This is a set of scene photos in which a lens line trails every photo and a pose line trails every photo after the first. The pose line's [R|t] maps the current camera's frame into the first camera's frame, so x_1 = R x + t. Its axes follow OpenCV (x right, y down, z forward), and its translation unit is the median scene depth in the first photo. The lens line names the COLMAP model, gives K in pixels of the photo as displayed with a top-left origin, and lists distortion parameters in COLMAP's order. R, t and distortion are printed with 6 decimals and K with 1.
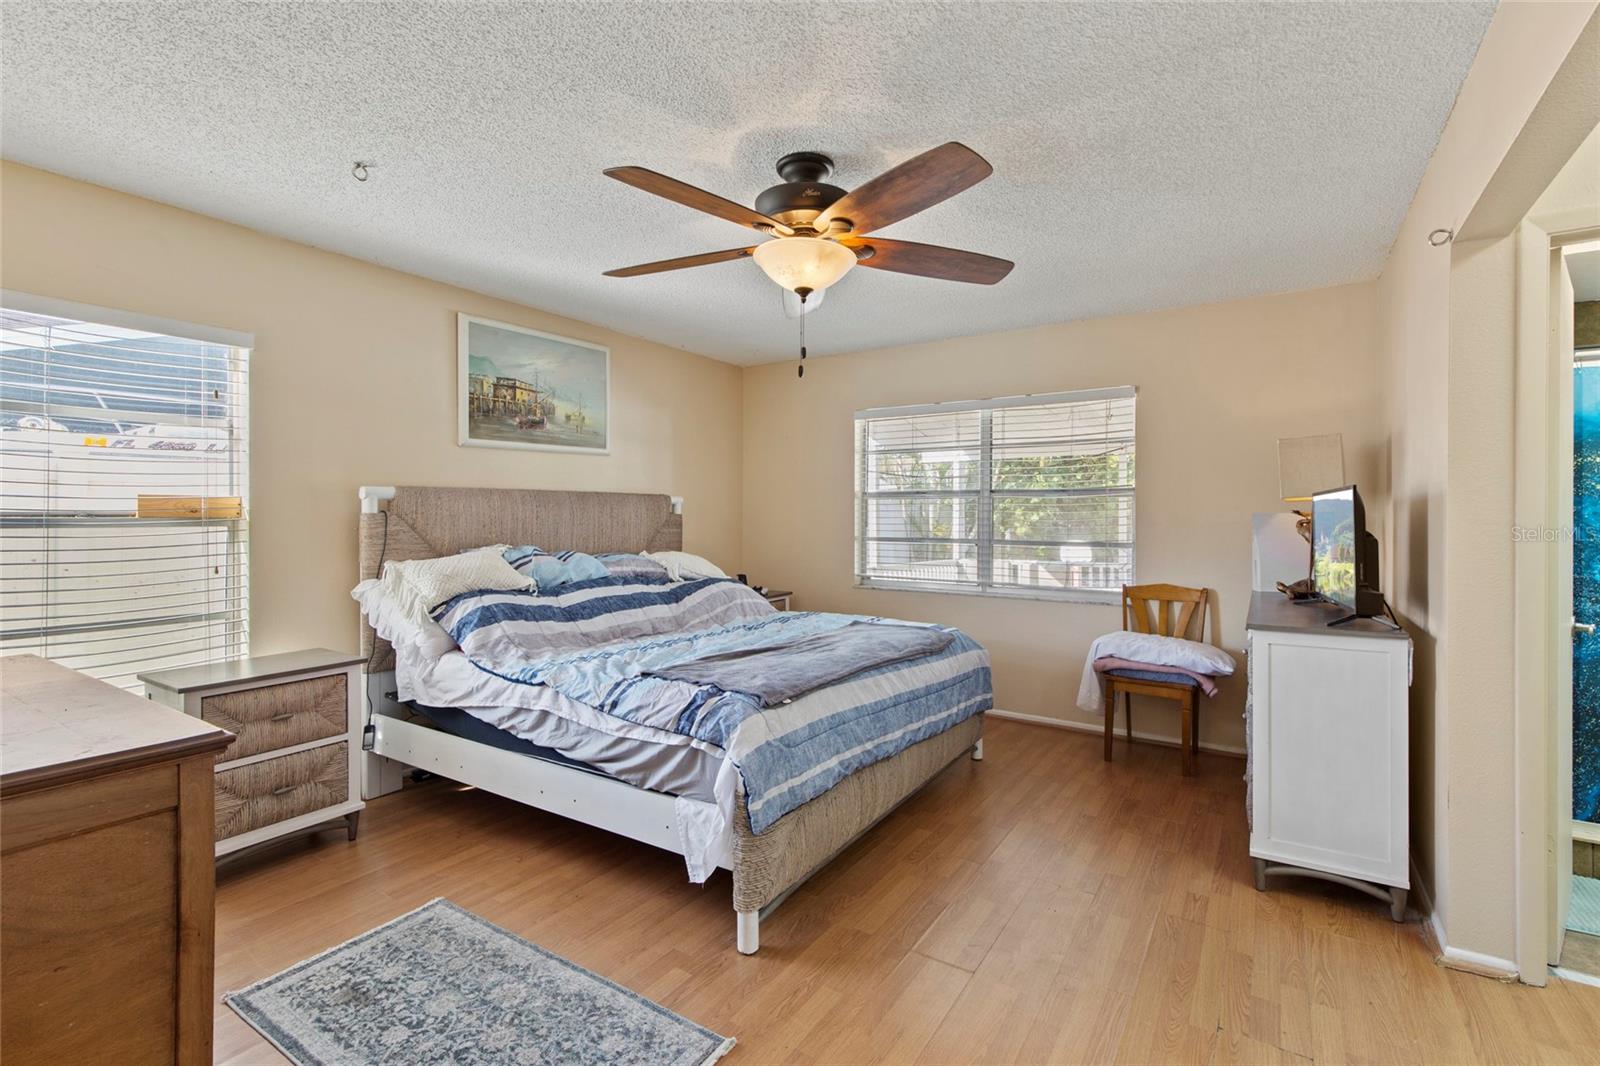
lens RADIAL K [[719.9, 0, 812.1], [0, 719.9, 517.3], [0, 0, 1]] dist [0.003803, -0.000352]
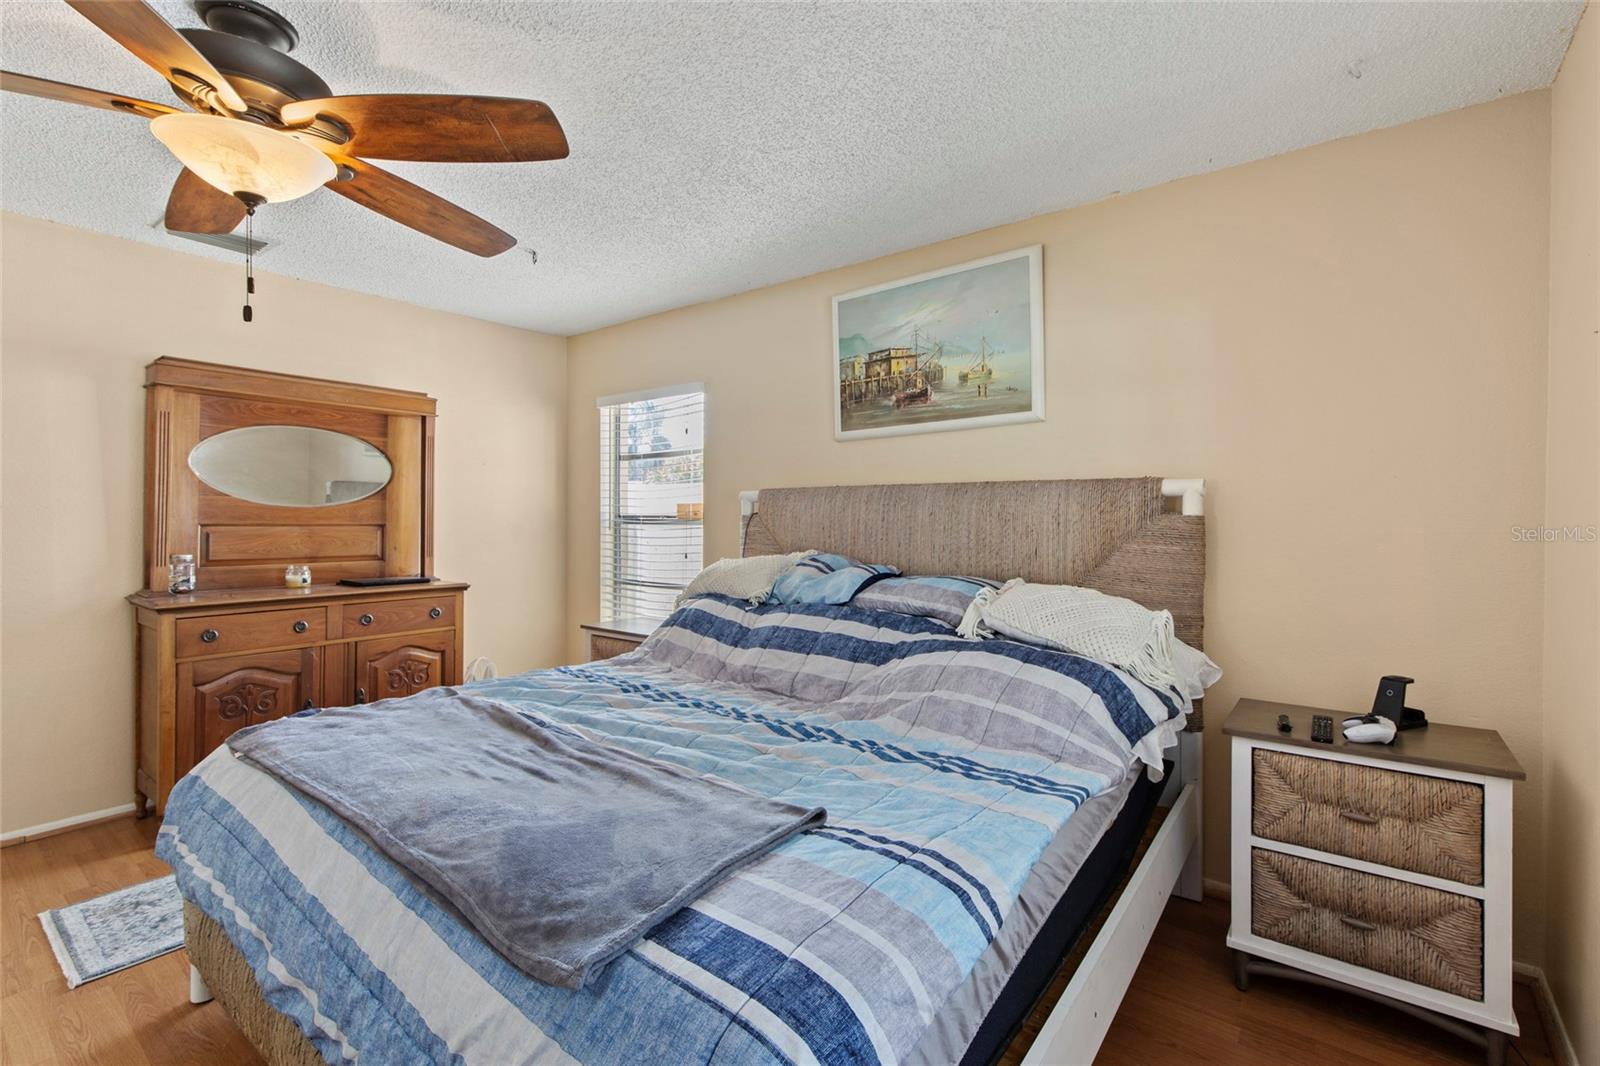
lens RADIAL K [[719.9, 0, 812.1], [0, 719.9, 517.3], [0, 0, 1]] dist [0.003803, -0.000352]
pose [[-0.078230, -0.003975, -0.996927, 0.401181], [-0.006514, 0.999973, -0.003476, 0.000803], [0.996914, 0.006223, -0.078254, 0.982239]]
